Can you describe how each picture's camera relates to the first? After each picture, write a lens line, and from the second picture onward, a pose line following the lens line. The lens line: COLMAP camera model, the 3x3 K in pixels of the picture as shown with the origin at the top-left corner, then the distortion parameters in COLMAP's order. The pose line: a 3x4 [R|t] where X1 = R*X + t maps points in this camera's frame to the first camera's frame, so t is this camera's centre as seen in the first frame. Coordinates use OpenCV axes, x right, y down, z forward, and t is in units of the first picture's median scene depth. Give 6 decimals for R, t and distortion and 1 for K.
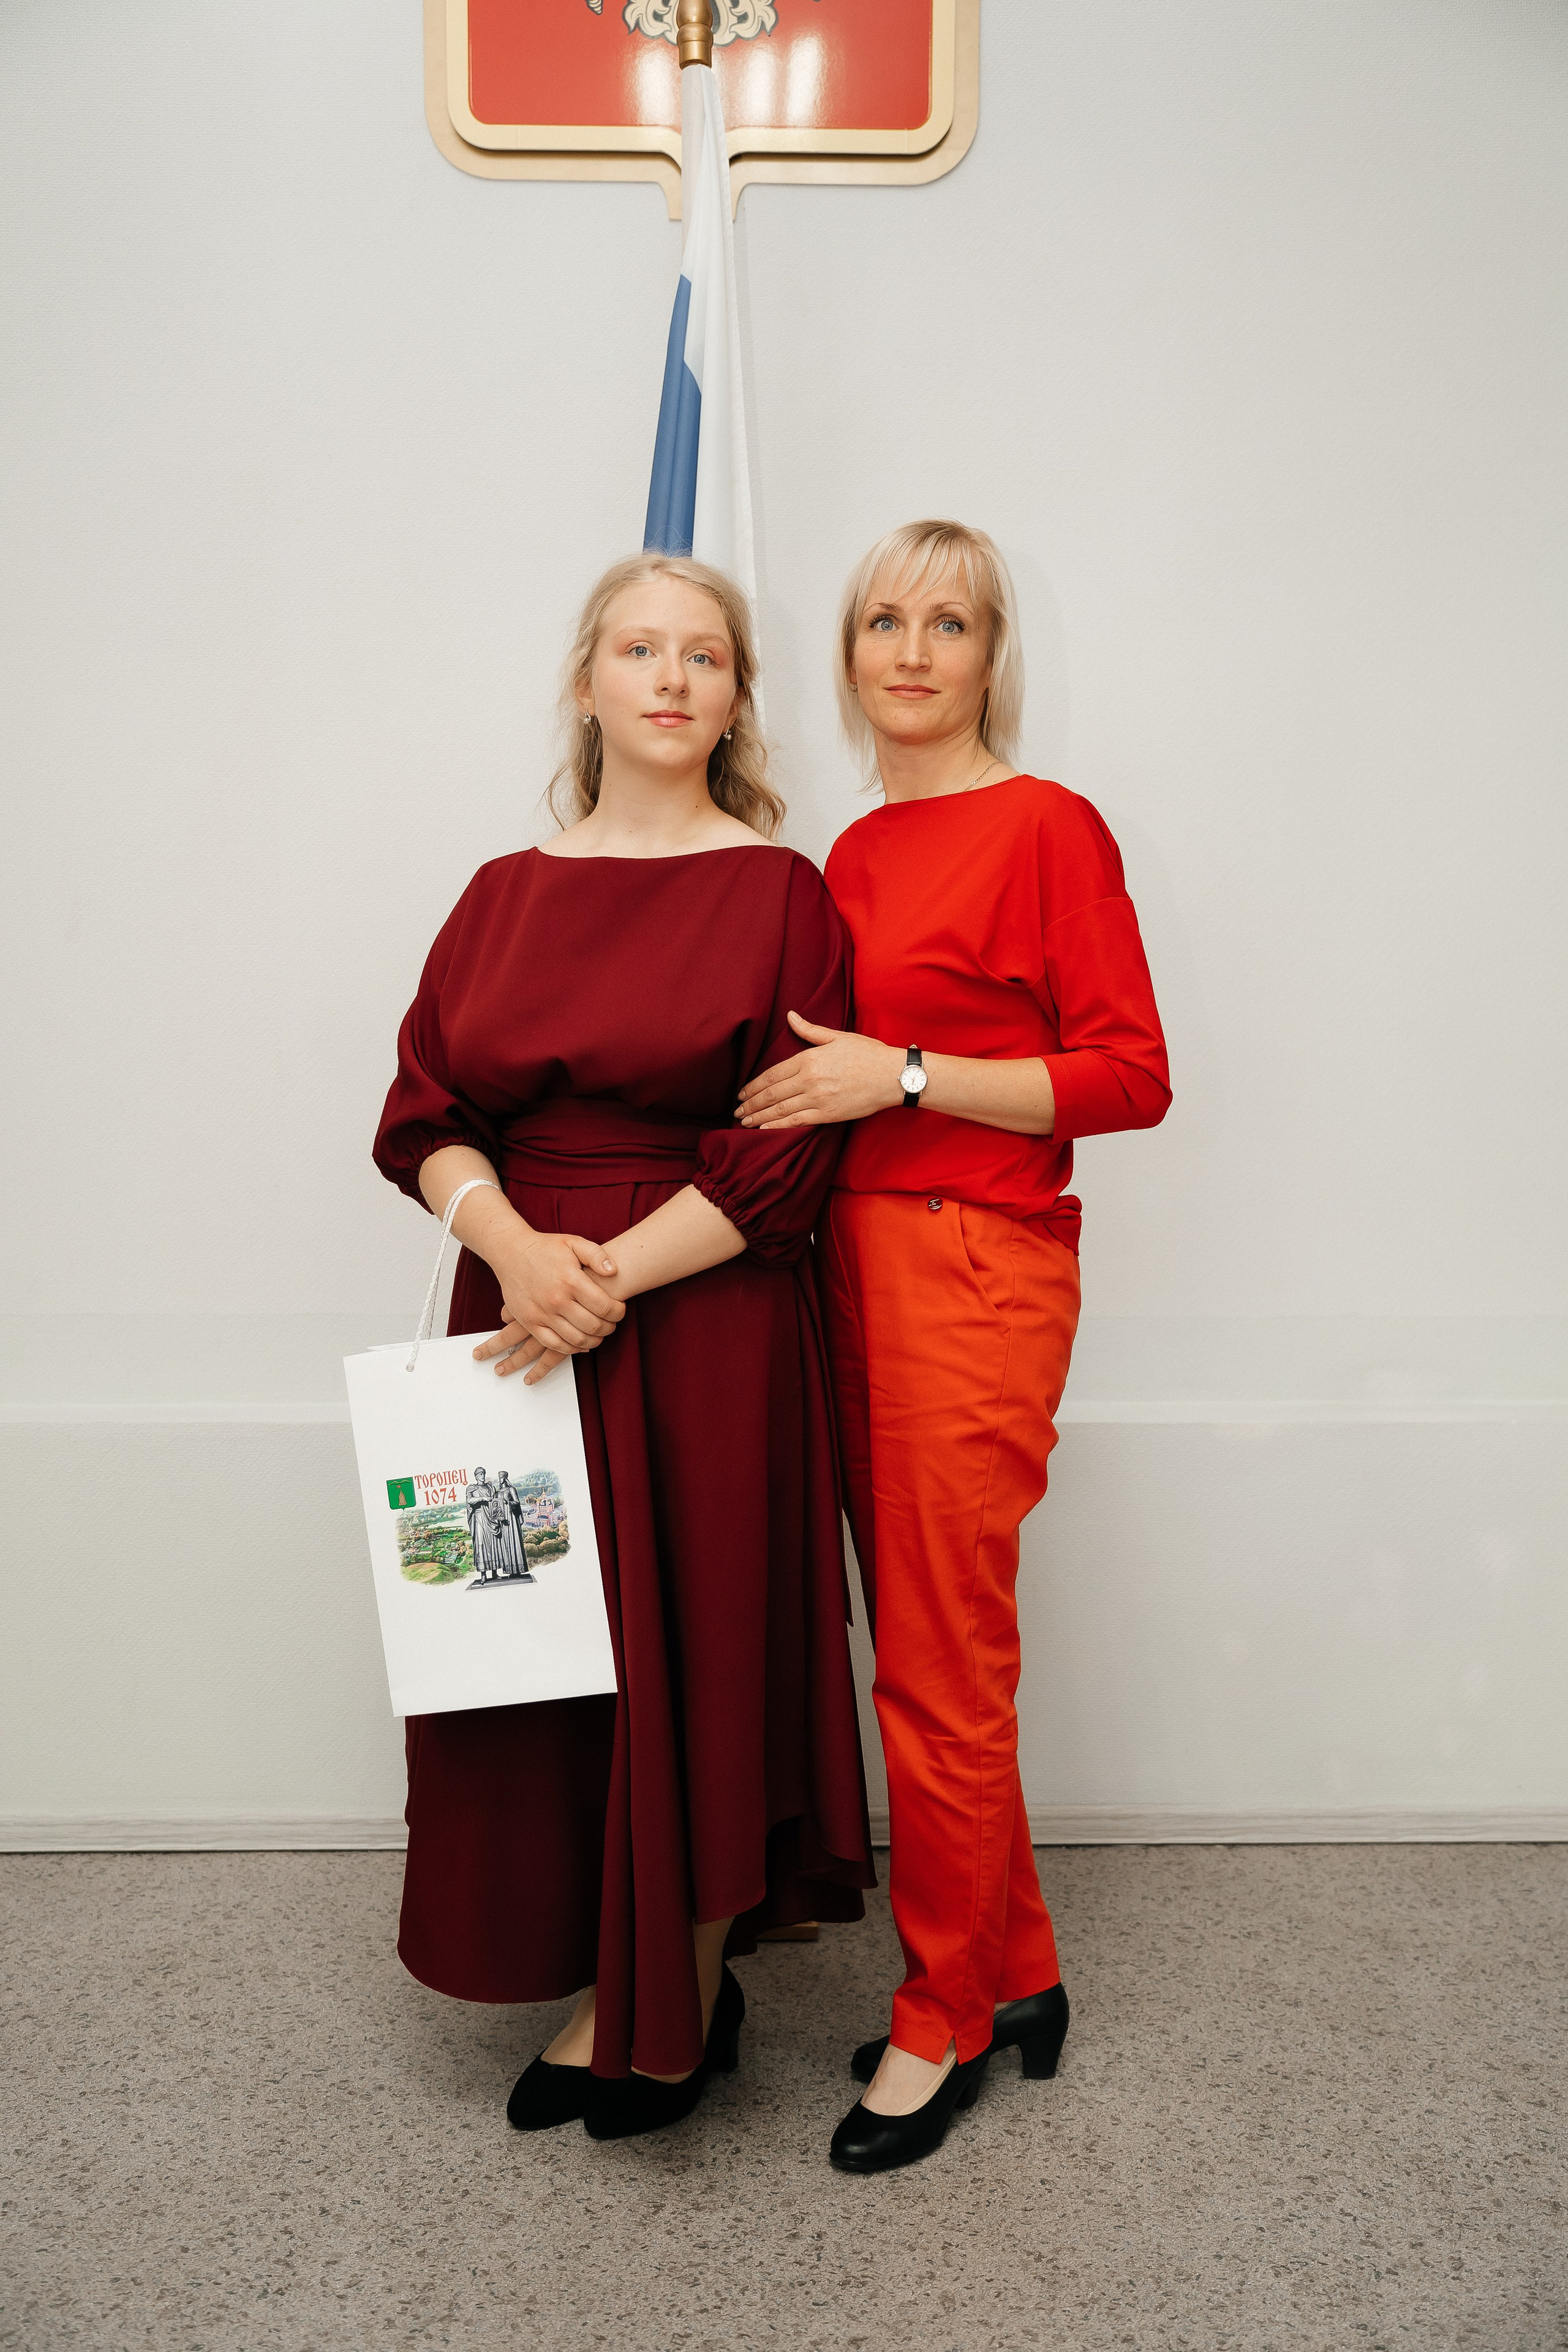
lens RADIAL K [[2229.6, 0, 773.1], [0, 2229.6, 1176.4], [0, 0, 1]] dist [-0.007528, 0.103883]
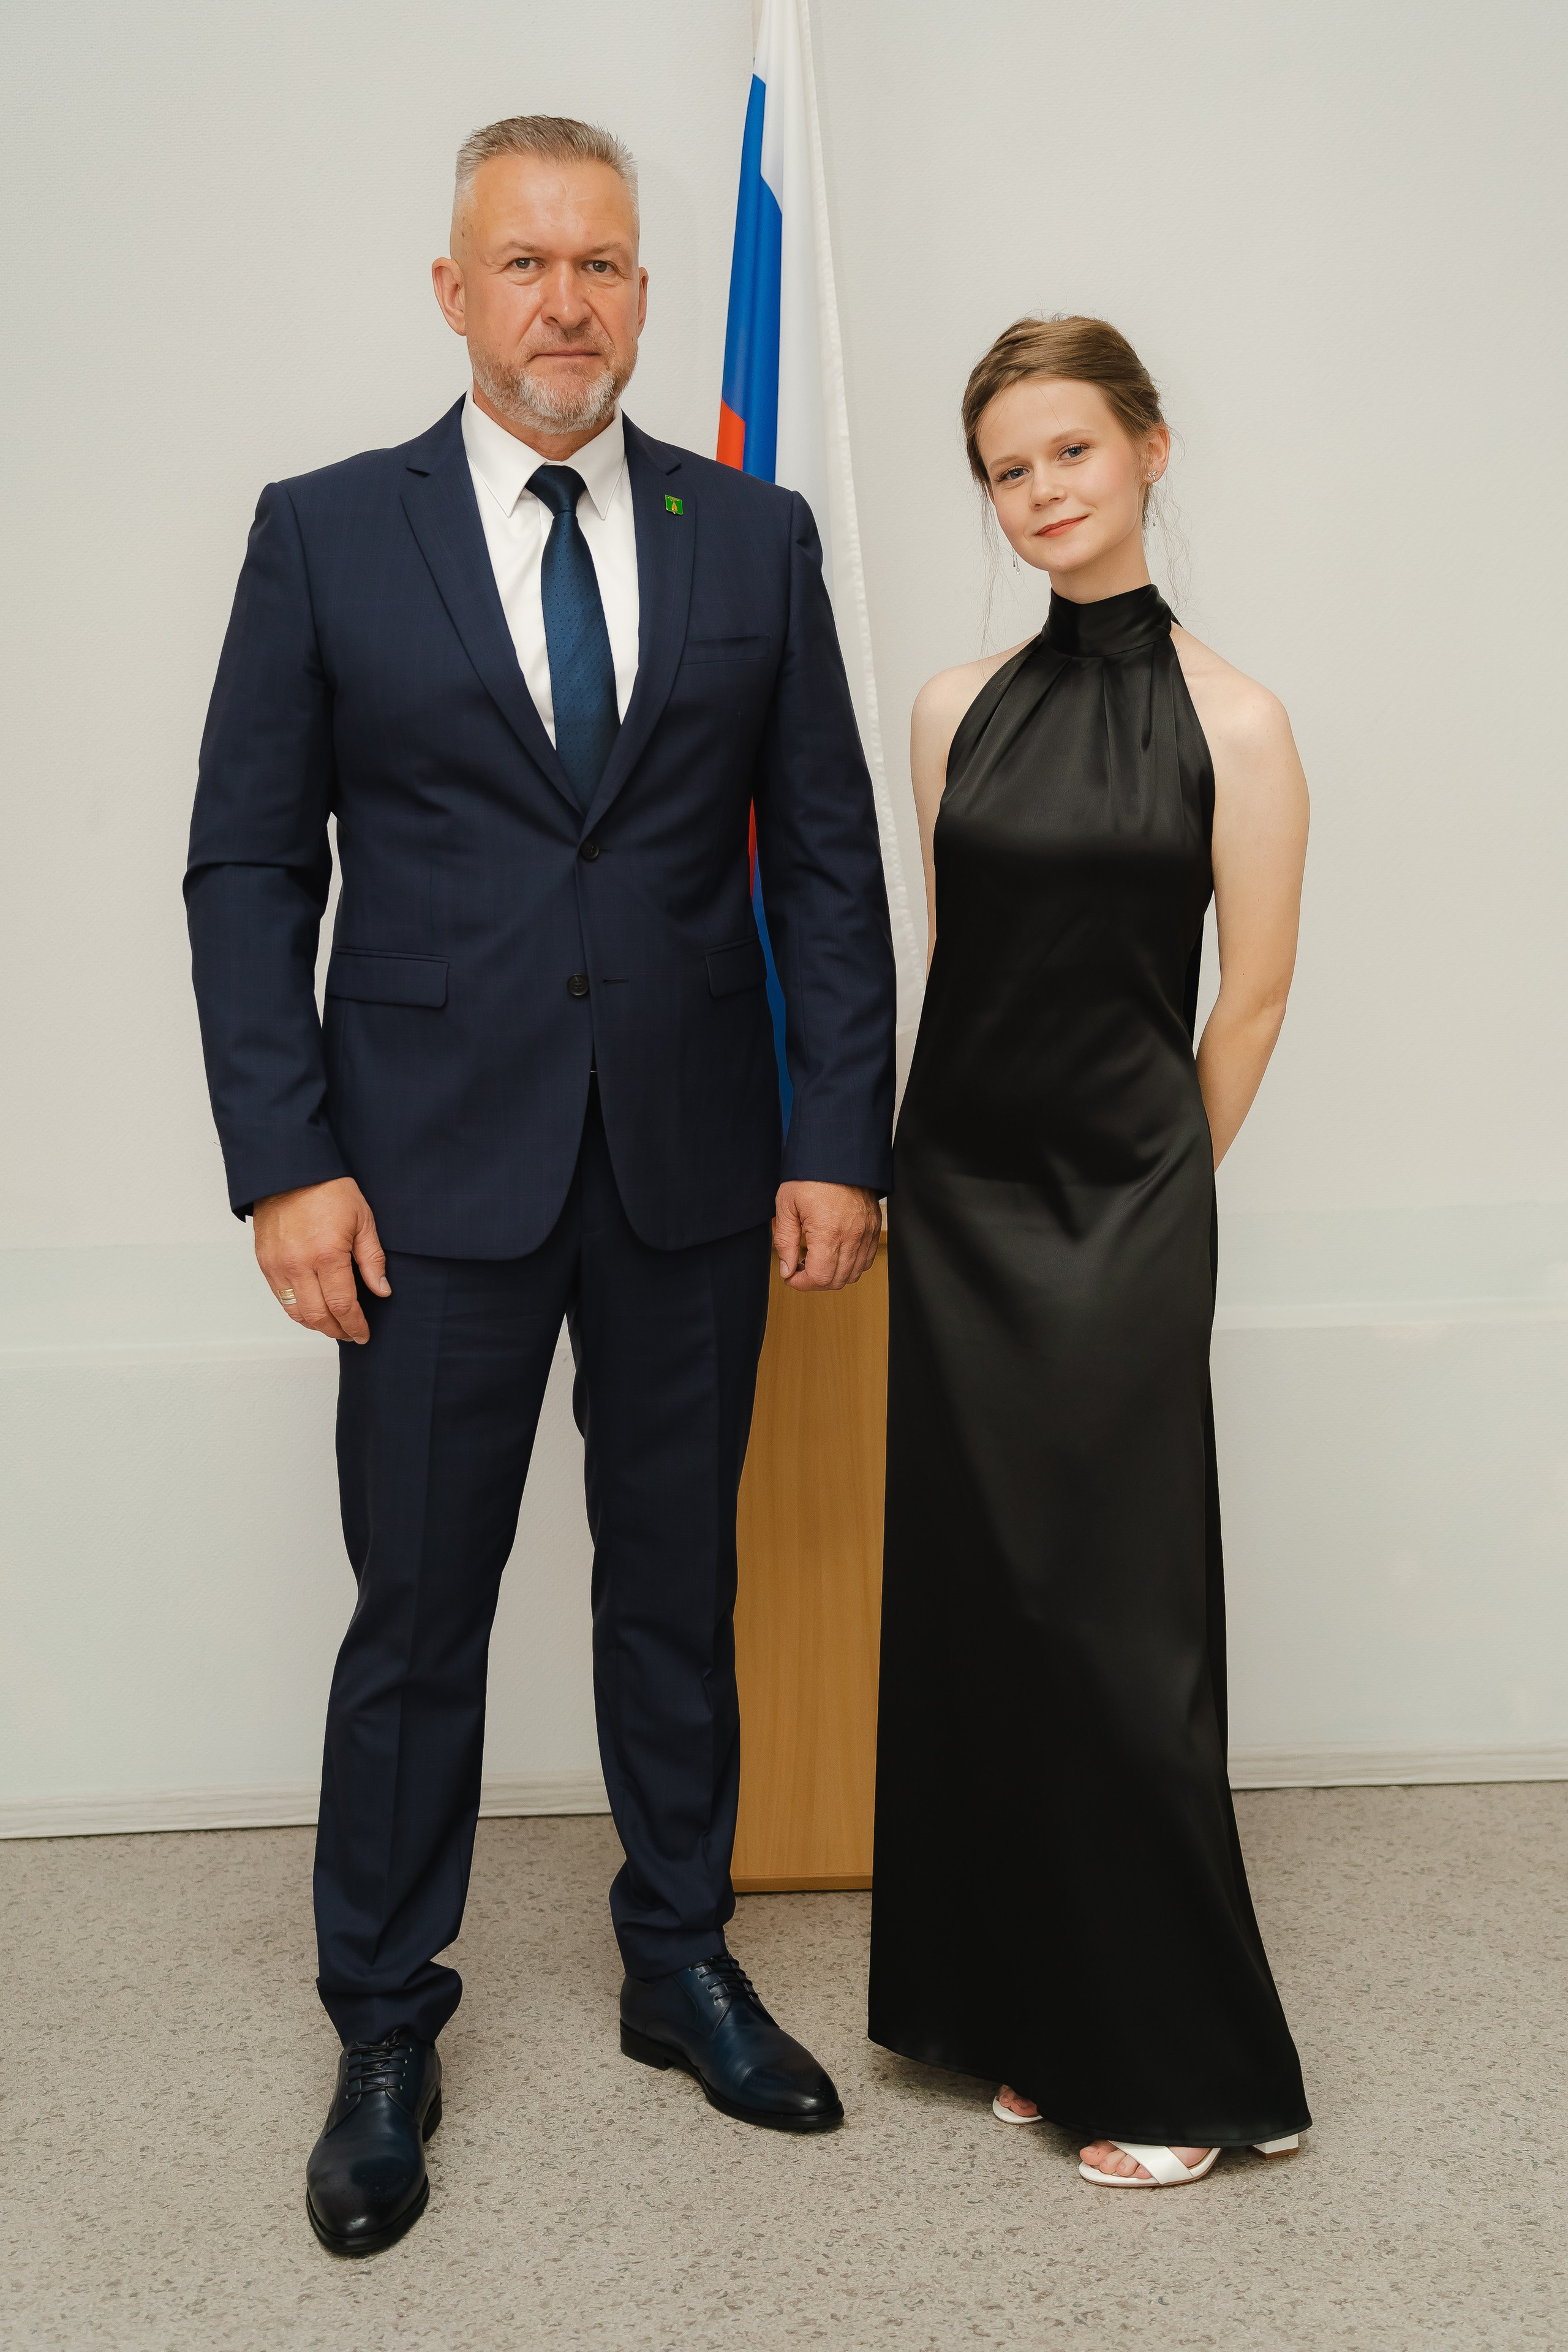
lens RADIAL K [[2967.8, 0, 860.7], [0, 2967.8, 1177.1], [0, 0, 1]] dist [0.131394, 0.050182]
pose [[0.999516, -0.031104, -0.000689, -0.013591], [0.031104, 0.998494, 0.045193, -0.016076], [-0.000718, -0.045192, 0.998978, -0.295936]]
